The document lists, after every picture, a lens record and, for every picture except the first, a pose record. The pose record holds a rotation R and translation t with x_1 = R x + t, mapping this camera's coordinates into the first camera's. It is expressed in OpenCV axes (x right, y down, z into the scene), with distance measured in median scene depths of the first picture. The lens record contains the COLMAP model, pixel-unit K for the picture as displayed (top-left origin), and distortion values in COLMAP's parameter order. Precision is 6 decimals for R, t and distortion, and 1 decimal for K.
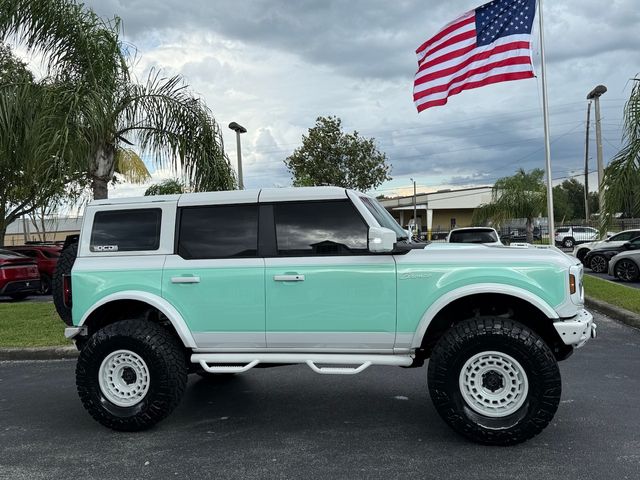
lens RADIAL K [[579.5, 0, 320.9], [0, 579.5, 241.1], [0, 0, 1]] dist [0.144547, -0.254867]
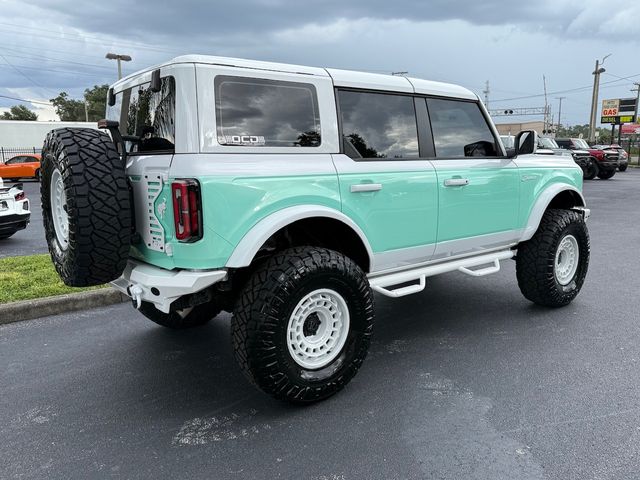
lens RADIAL K [[515.8, 0, 318.8], [0, 515.8, 241.7], [0, 0, 1]] dist [0.139897, -0.264499]
pose [[0.613492, -0.098493, 0.783535, -0.815930], [-0.007001, 0.991474, 0.130113, 0.050056], [-0.789670, -0.085309, 0.607572, 0.642400]]
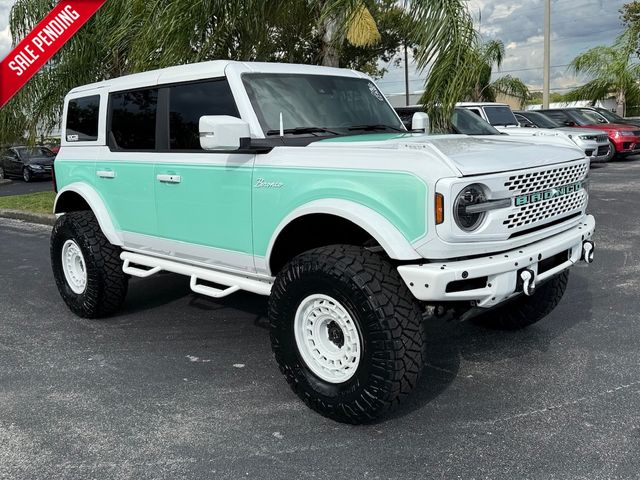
lens RADIAL K [[579.5, 0, 320.9], [0, 579.5, 241.1], [0, 0, 1]] dist [0.144547, -0.254867]
pose [[0.859717, 0.095735, -0.501719, 0.555080], [0.008890, 0.979324, 0.202103, -0.016153], [0.510694, -0.178212, 0.841090, 0.365712]]
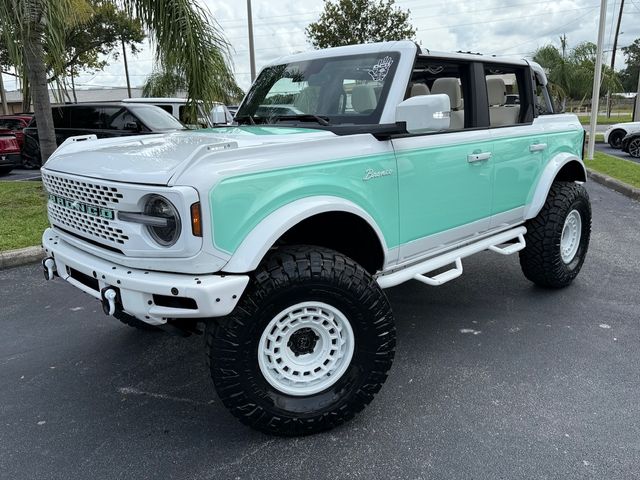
lens RADIAL K [[515.8, 0, 318.8], [0, 515.8, 241.7], [0, 0, 1]] dist [0.139897, -0.264499]
pose [[-0.543170, 0.251238, -0.801153, 0.745766], [0.042822, 0.961229, 0.272405, -0.034410], [0.838530, 0.113655, -0.532869, 1.529640]]
